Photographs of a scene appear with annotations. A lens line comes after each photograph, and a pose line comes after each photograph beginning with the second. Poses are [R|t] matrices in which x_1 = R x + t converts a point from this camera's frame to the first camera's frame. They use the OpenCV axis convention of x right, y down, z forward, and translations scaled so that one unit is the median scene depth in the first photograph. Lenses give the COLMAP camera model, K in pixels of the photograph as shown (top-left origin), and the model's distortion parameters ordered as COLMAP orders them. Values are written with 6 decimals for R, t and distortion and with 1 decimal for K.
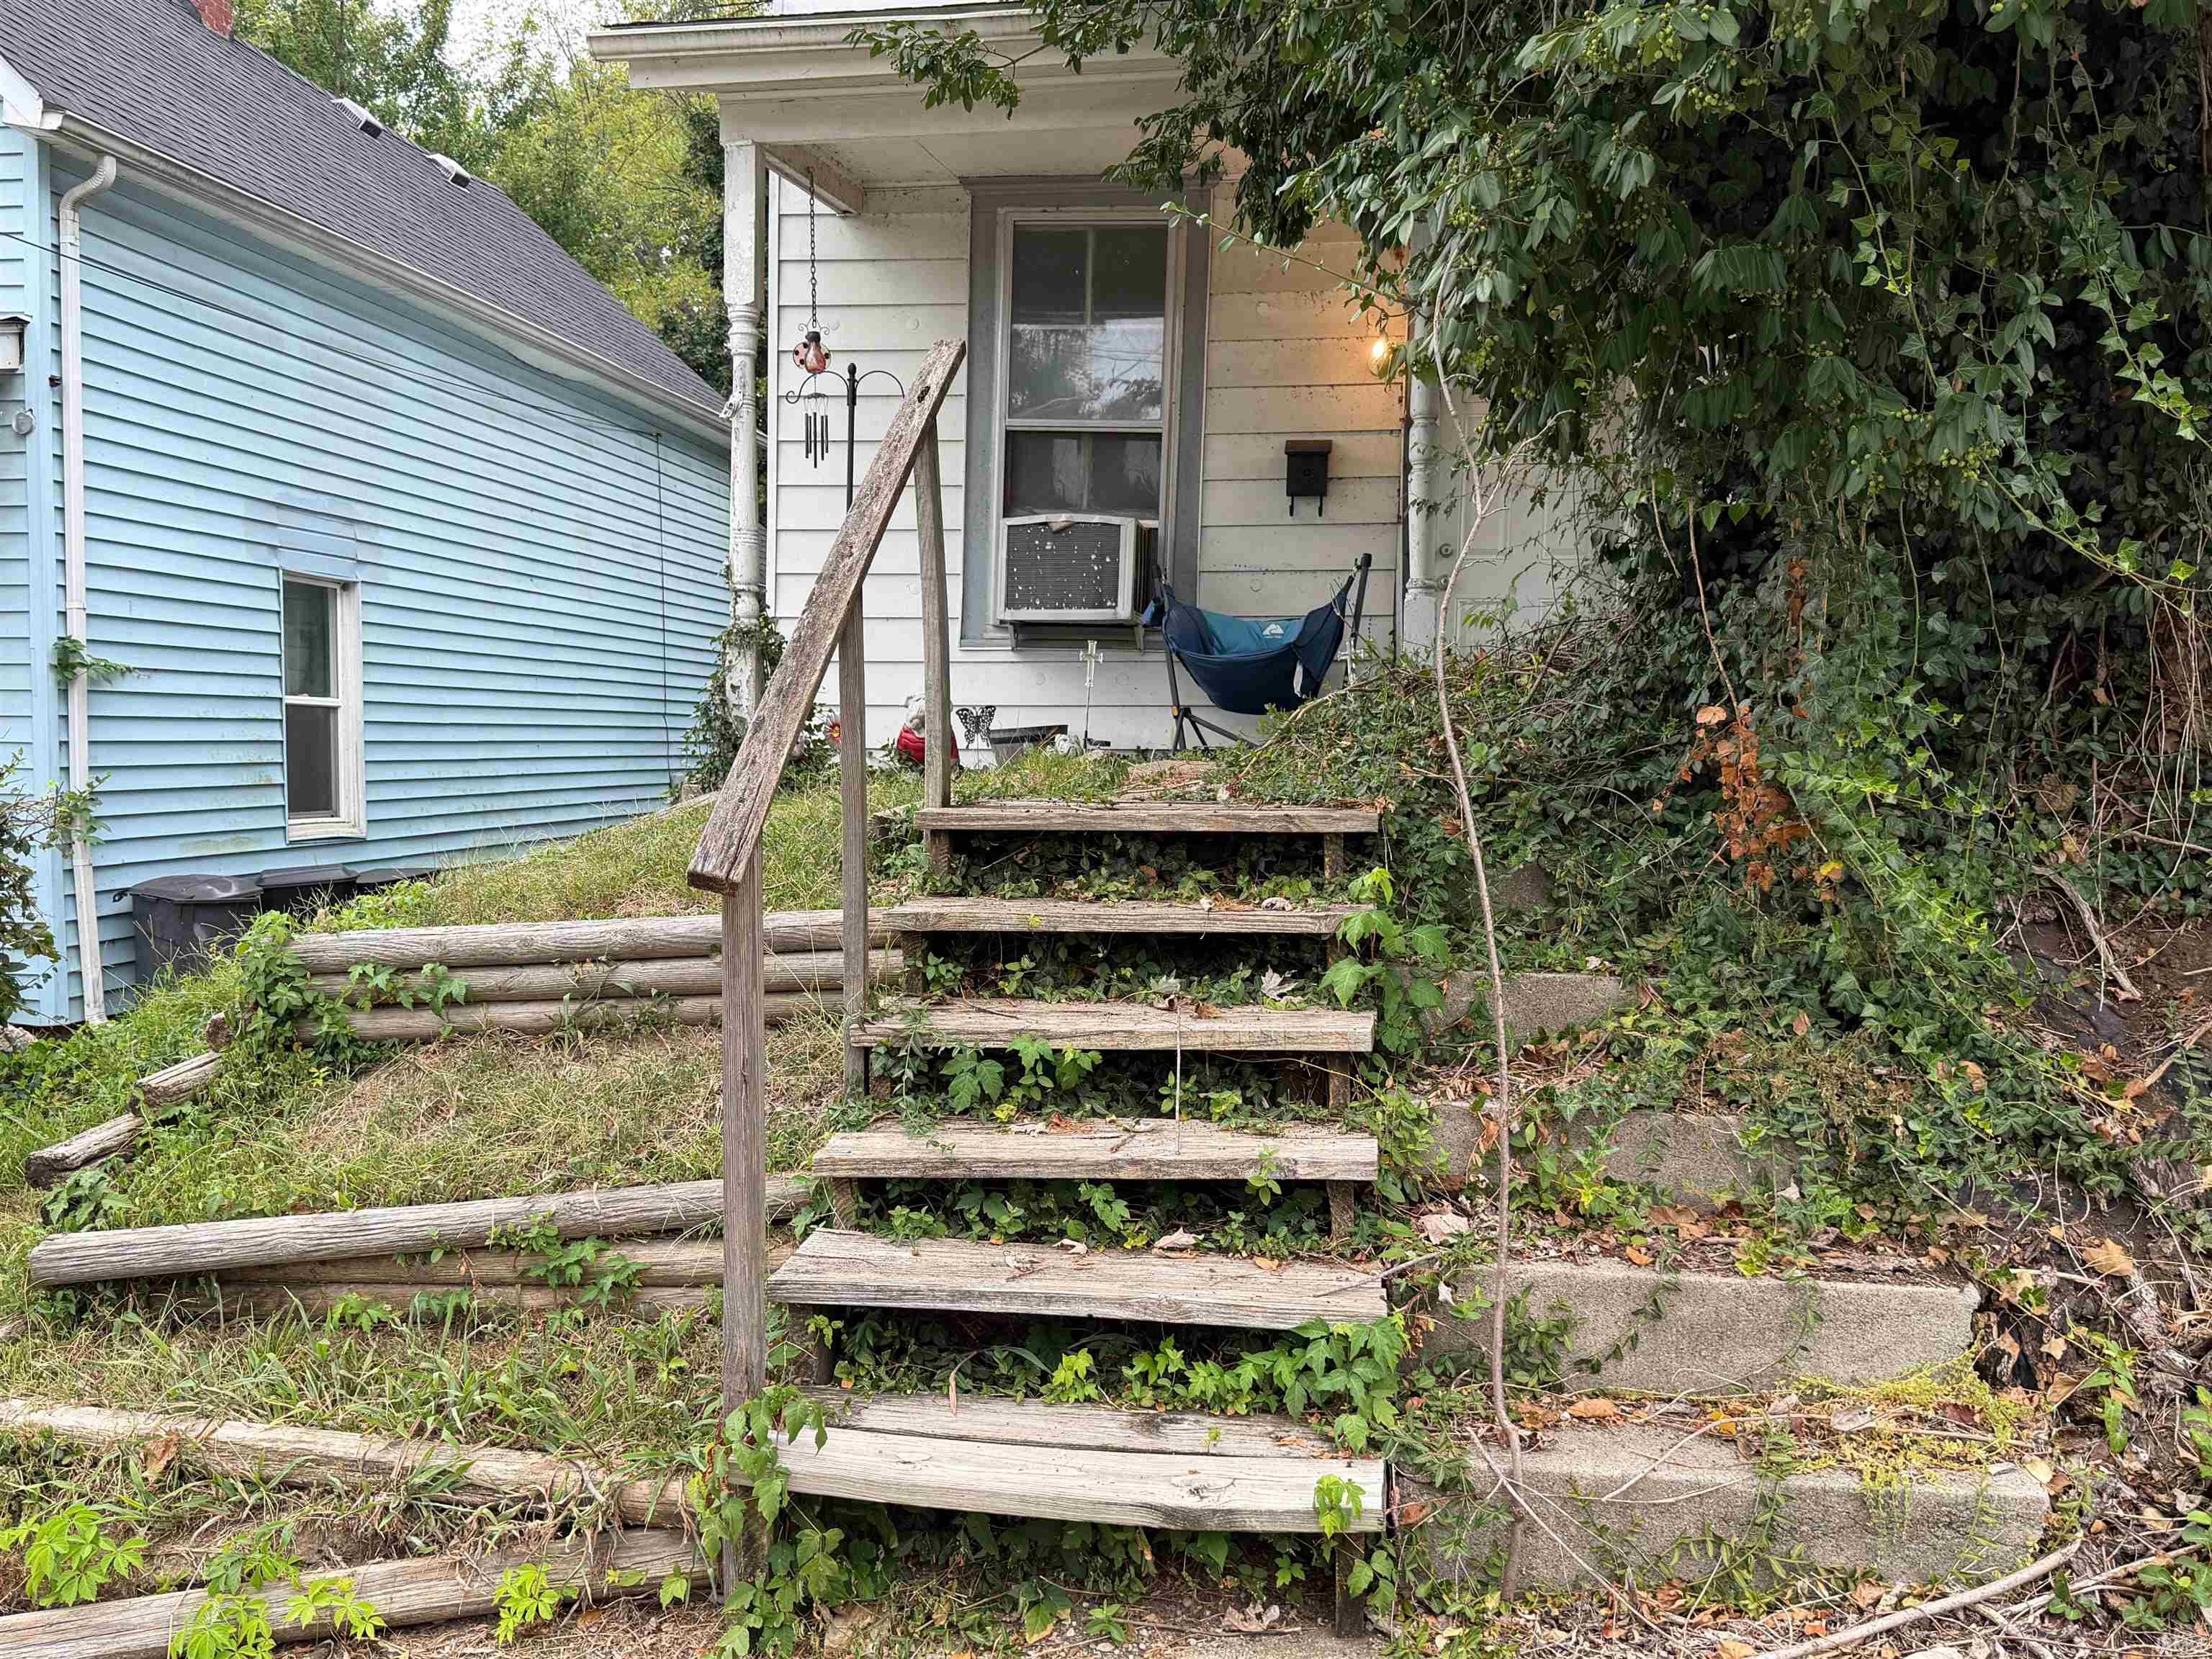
lens RADIAL K [[1838.5, 0, 1100.7], [0, 1838.5, 834.2], [0, 0, 1]] dist [0.144286, -0.267667]
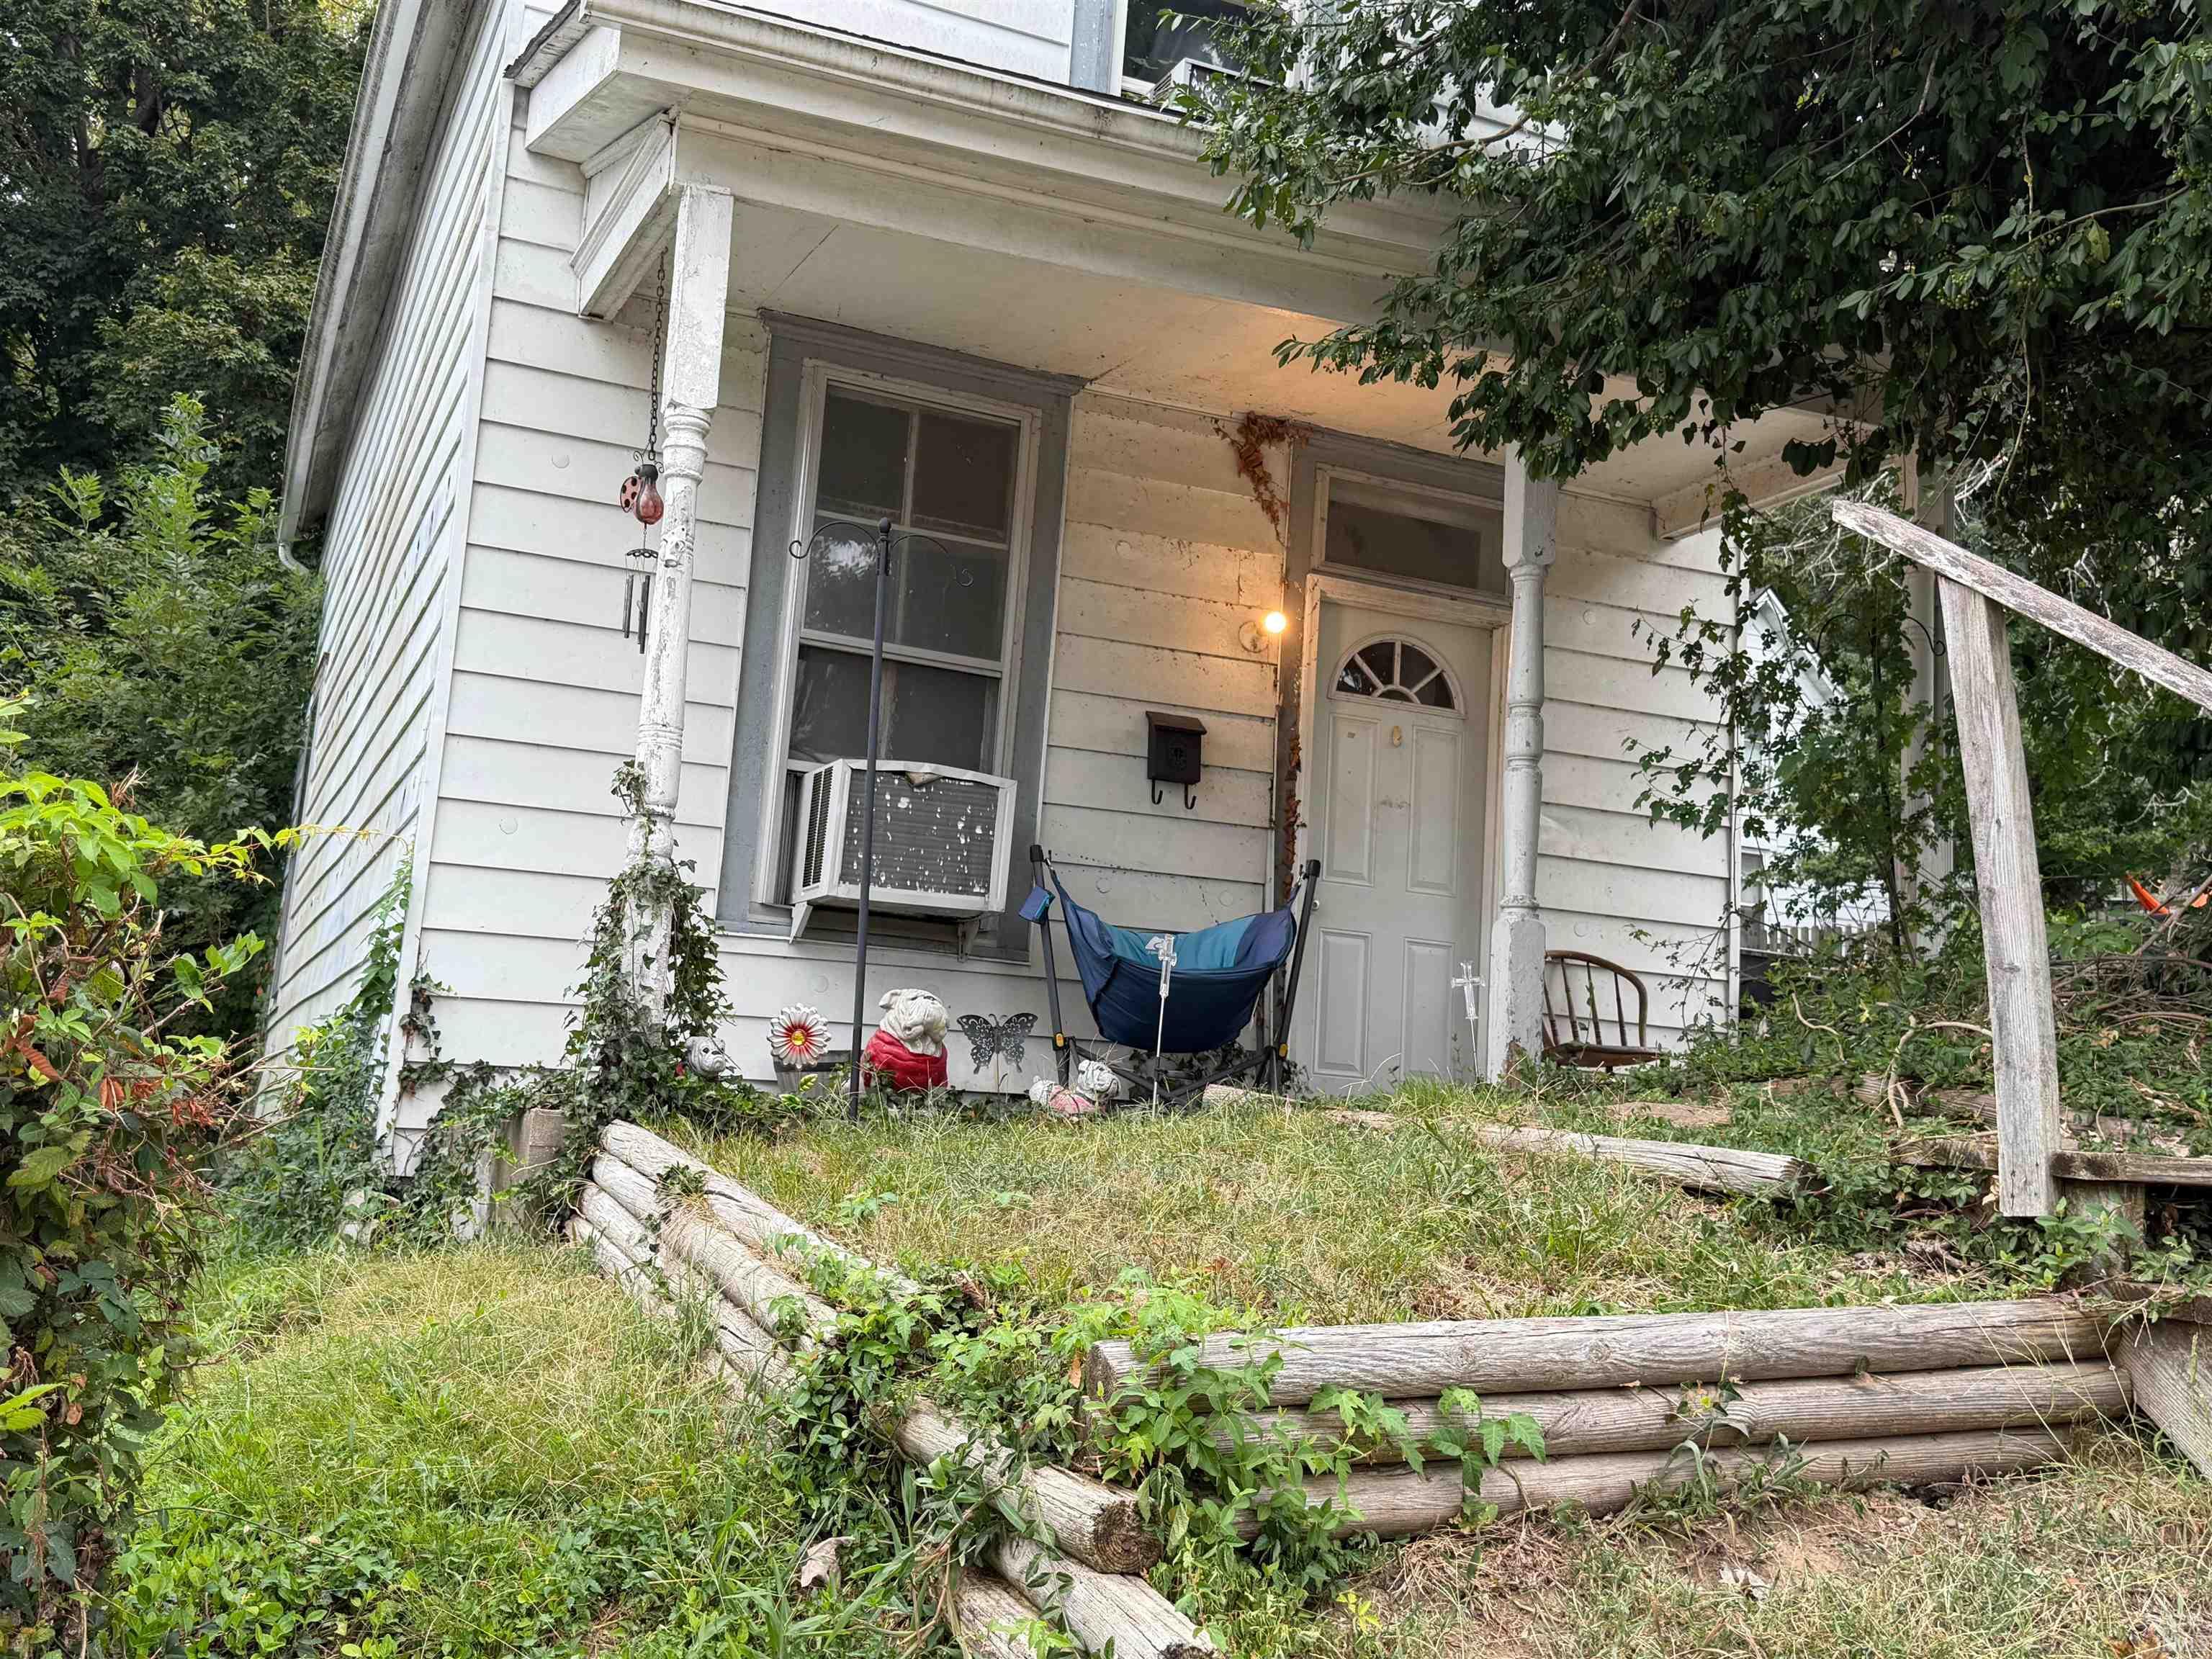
lens RADIAL K [[2205.5, 0, 1092.2], [0, 2205.5, 832.5], [0, 0, 1]] dist [0.196013, -0.449074]
pose [[0.861800, 0.112359, 0.494648, -0.395273], [-0.021324, 0.982322, -0.185981, 0.015654], [-0.506800, 0.149730, 0.848961, 0.222029]]
